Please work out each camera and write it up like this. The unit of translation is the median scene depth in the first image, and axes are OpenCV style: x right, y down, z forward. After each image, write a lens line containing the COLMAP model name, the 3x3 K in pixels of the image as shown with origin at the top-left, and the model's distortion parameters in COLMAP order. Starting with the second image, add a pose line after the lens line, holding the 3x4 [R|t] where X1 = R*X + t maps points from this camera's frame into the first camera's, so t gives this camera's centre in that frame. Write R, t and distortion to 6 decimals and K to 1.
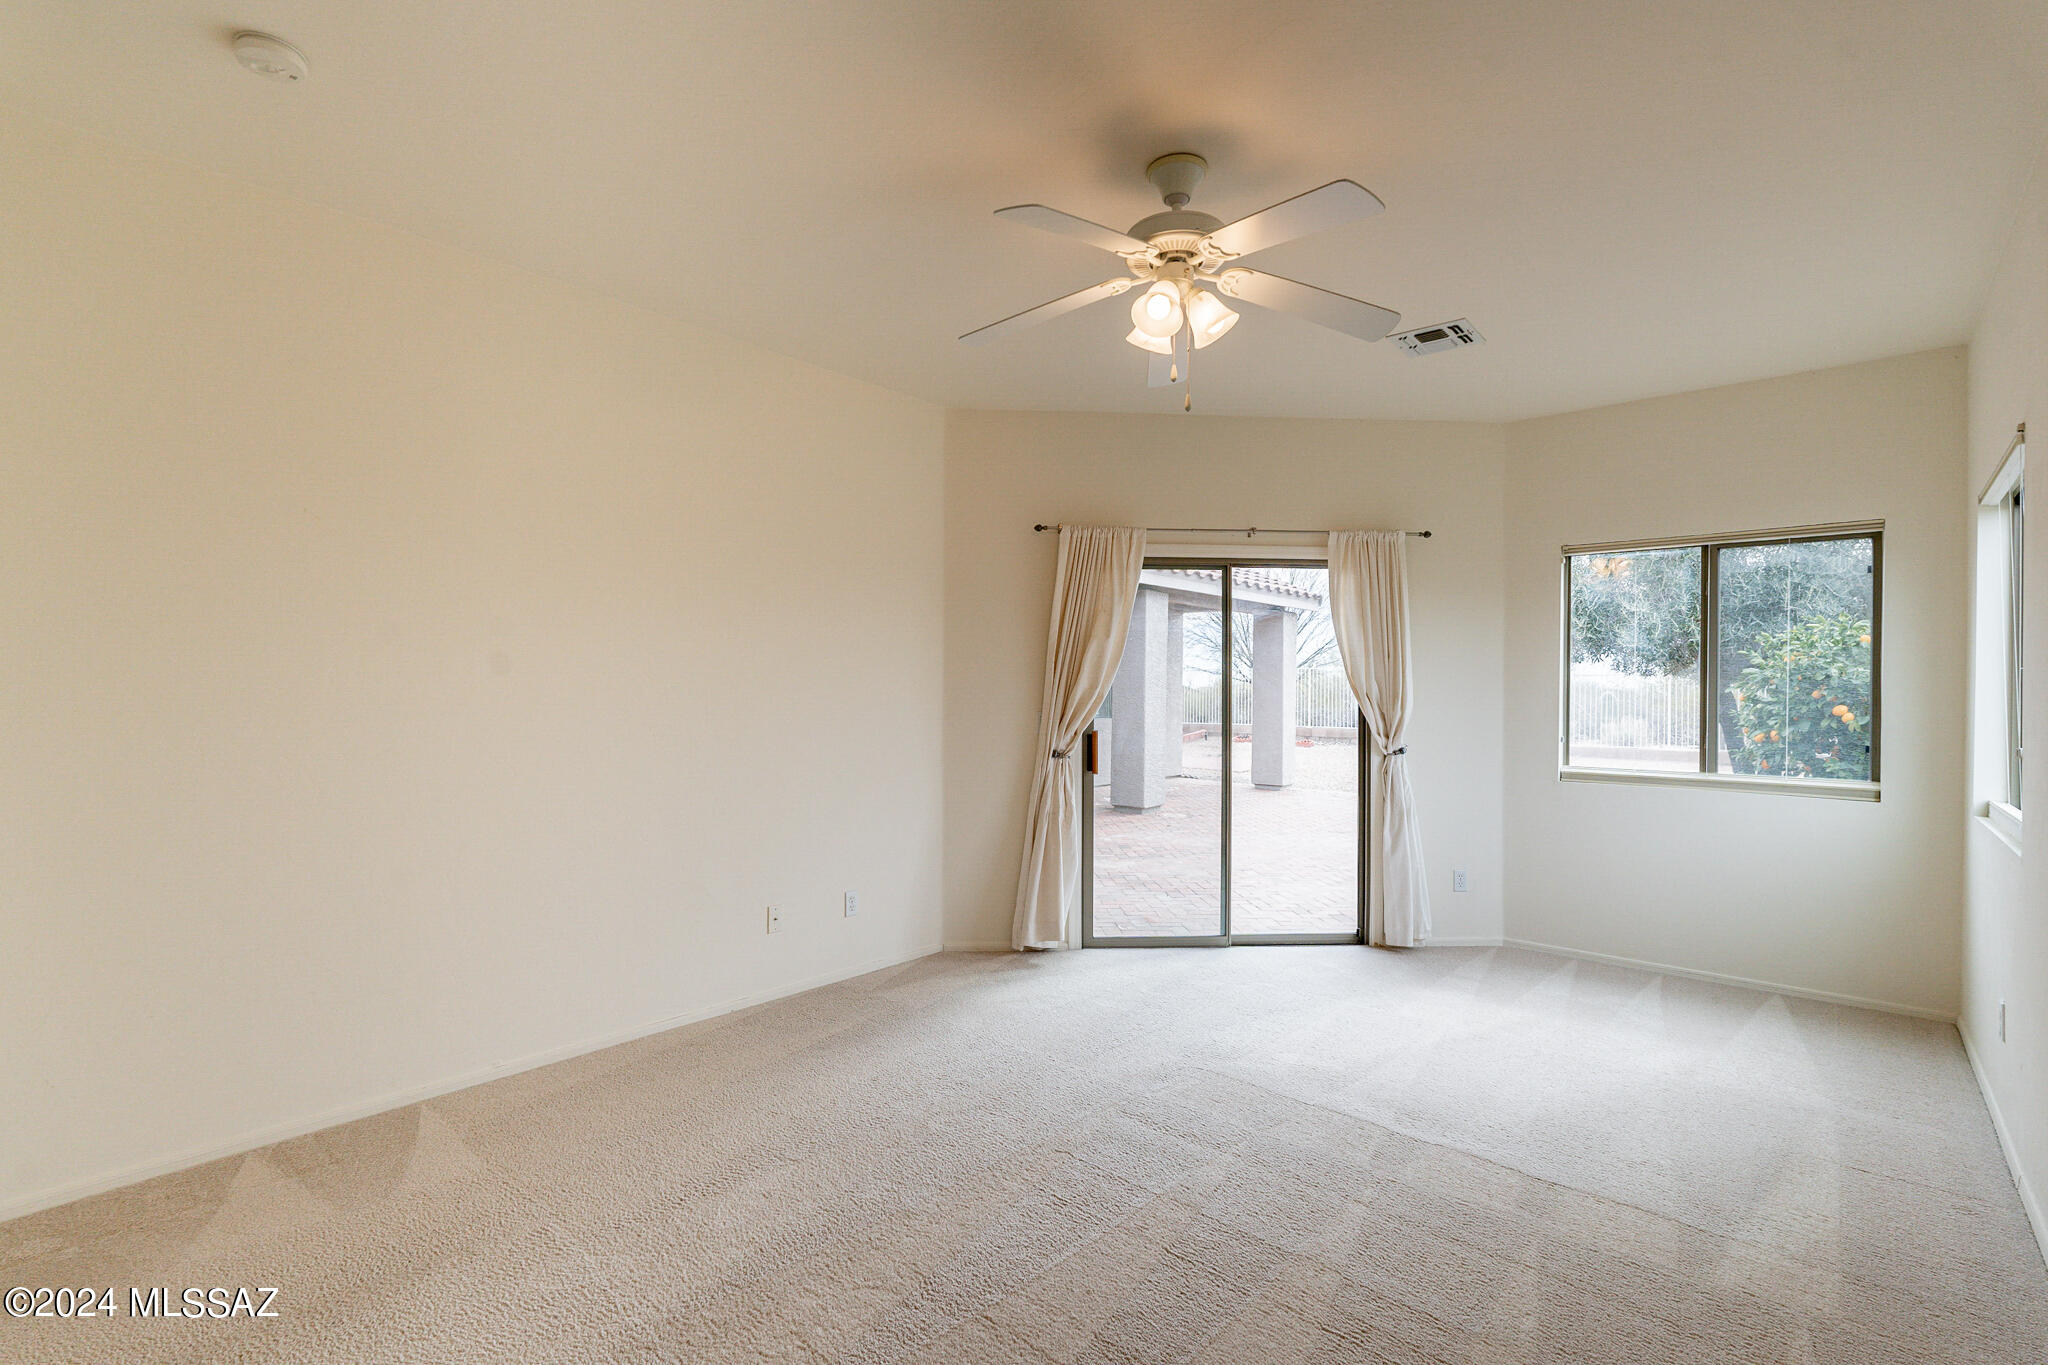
lens RADIAL K [[921.3, 0, 1025.9], [0, 921.3, 690.7], [0, 0, 1]] dist [0.000686, 0.000040]
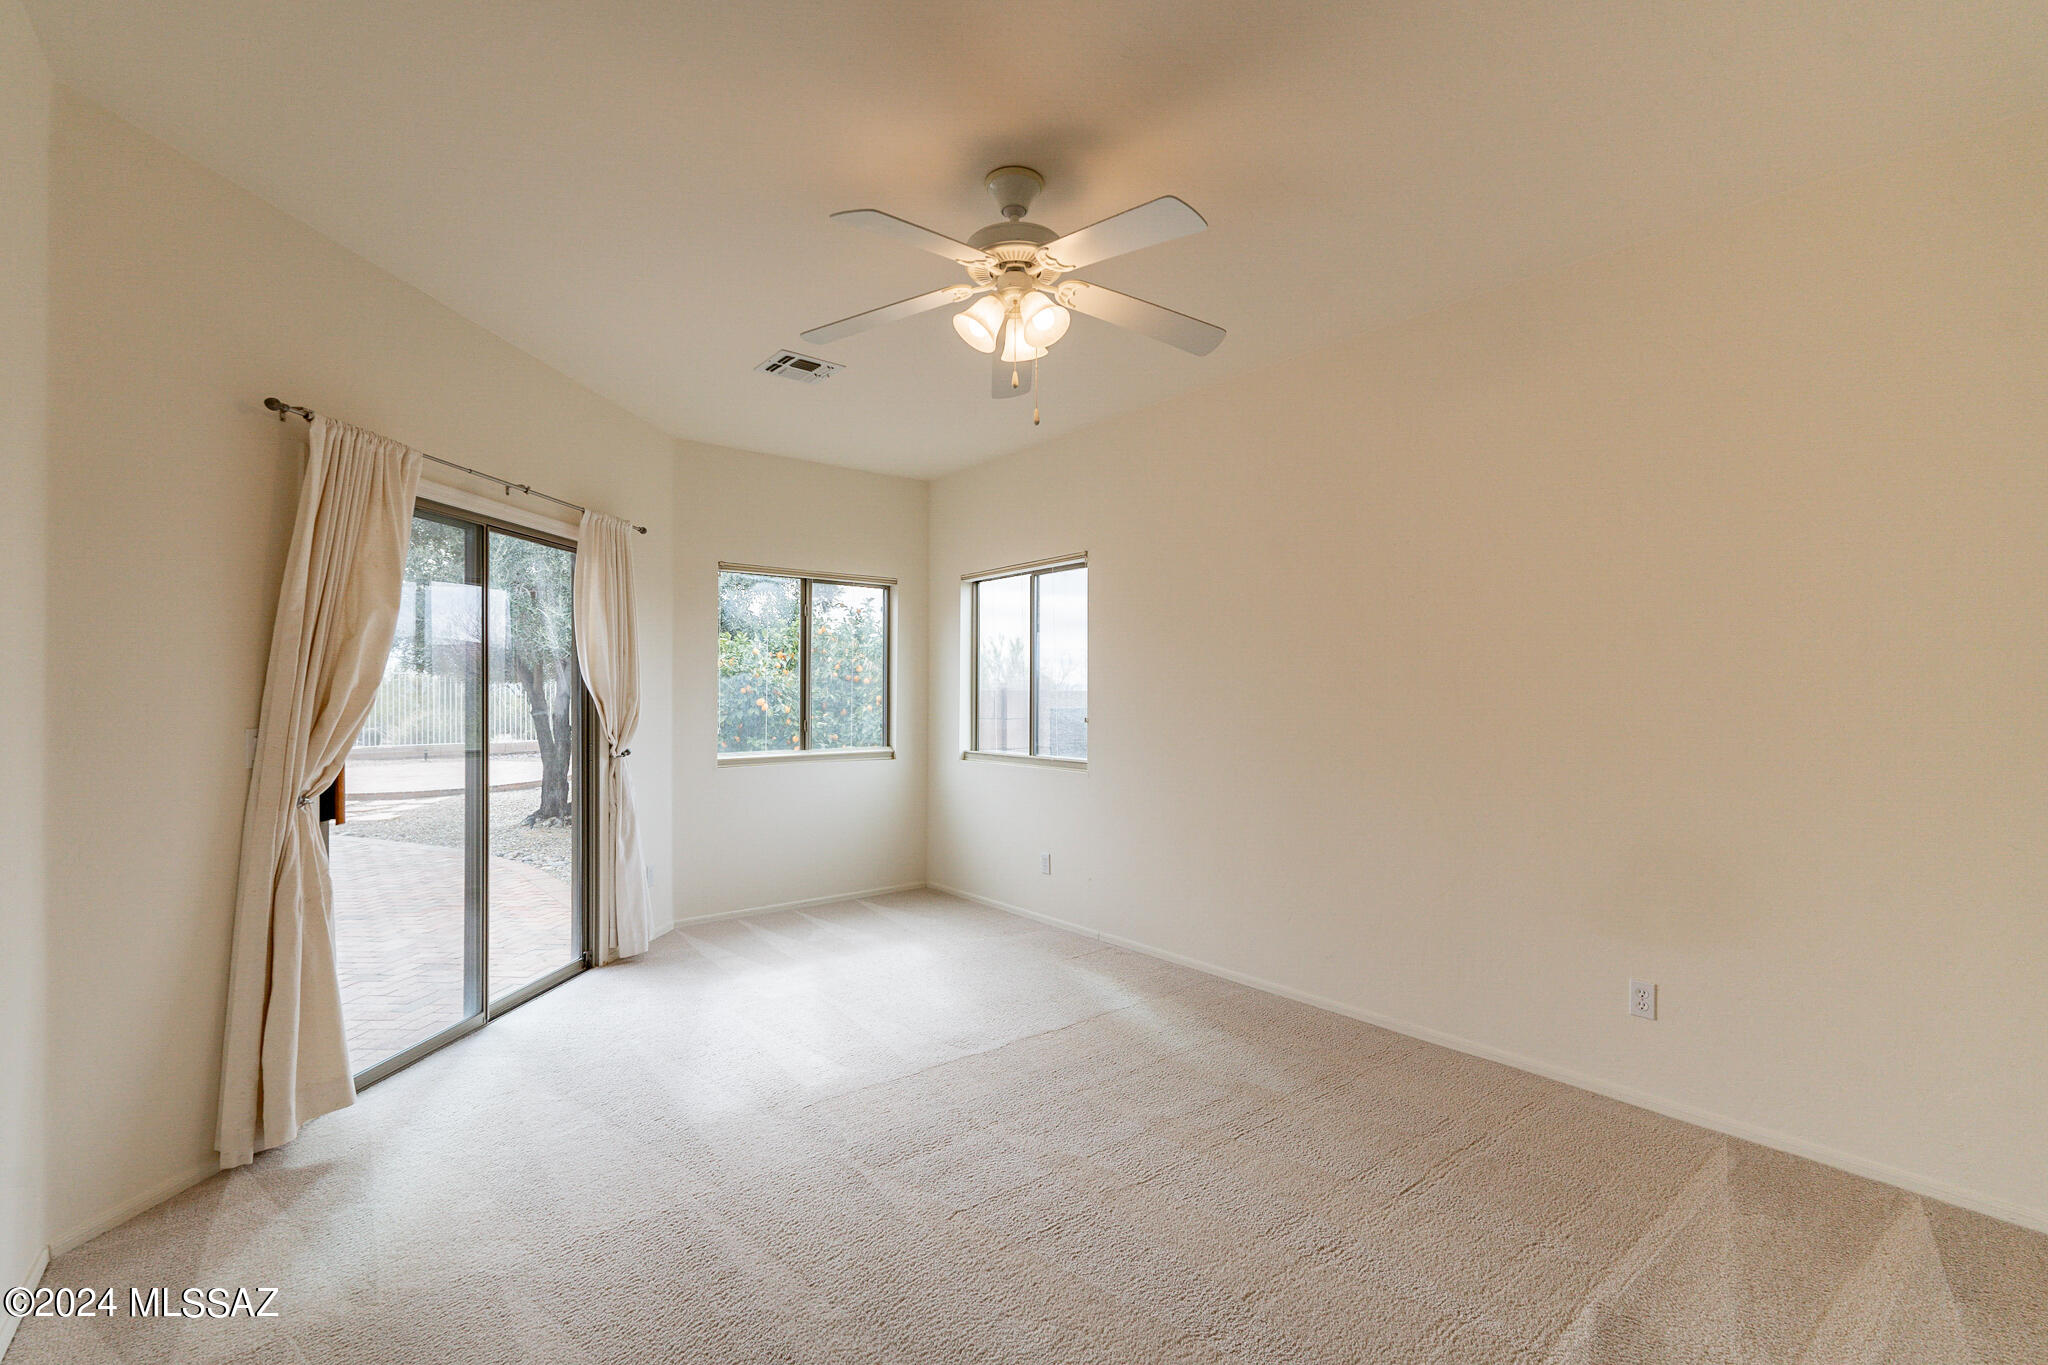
lens RADIAL K [[889.4, 0, 1023.0], [0, 889.4, 684.8], [0, 0, 1]] dist [-0.001374, 0.000061]
pose [[0.172936, 0.000651, 0.984933, -0.445788], [0.003666, 0.999992, -0.001304, -0.001708], [-0.984926, 0.003837, 0.172933, 0.447894]]
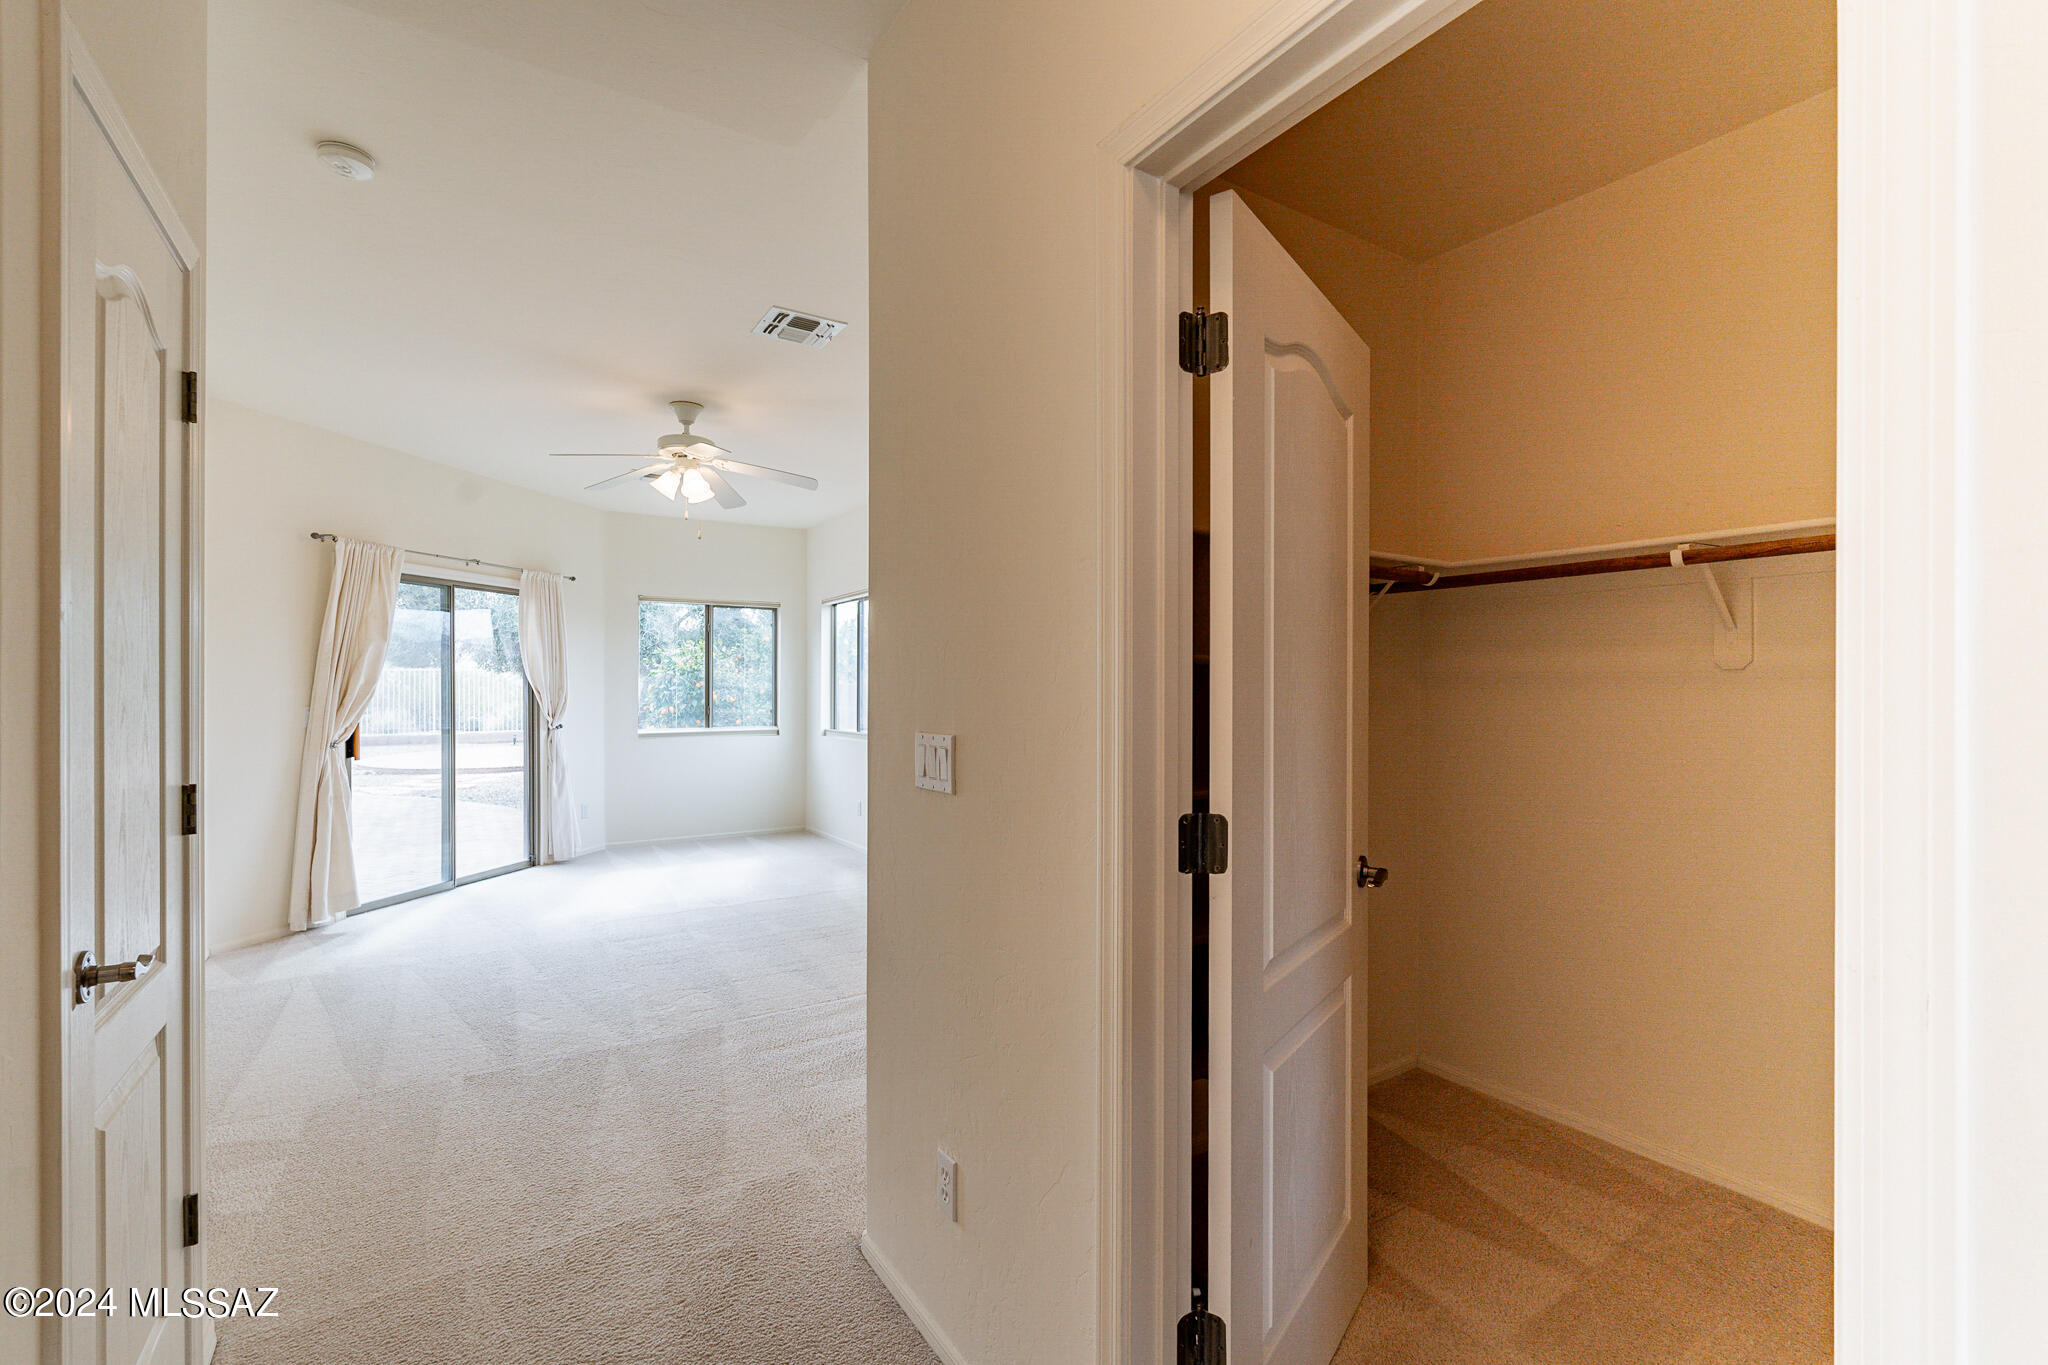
lens RADIAL K [[885.4, 0, 1019.1], [0, 885.4, 682.1], [0, 0, 1]] dist [0.000087, -0.000014]
pose [[0.271781, -0.004140, 0.962350, -0.760834], [0.006121, 0.999978, 0.002573, -0.002821], [-0.962340, 0.005191, 0.271800, -0.076572]]
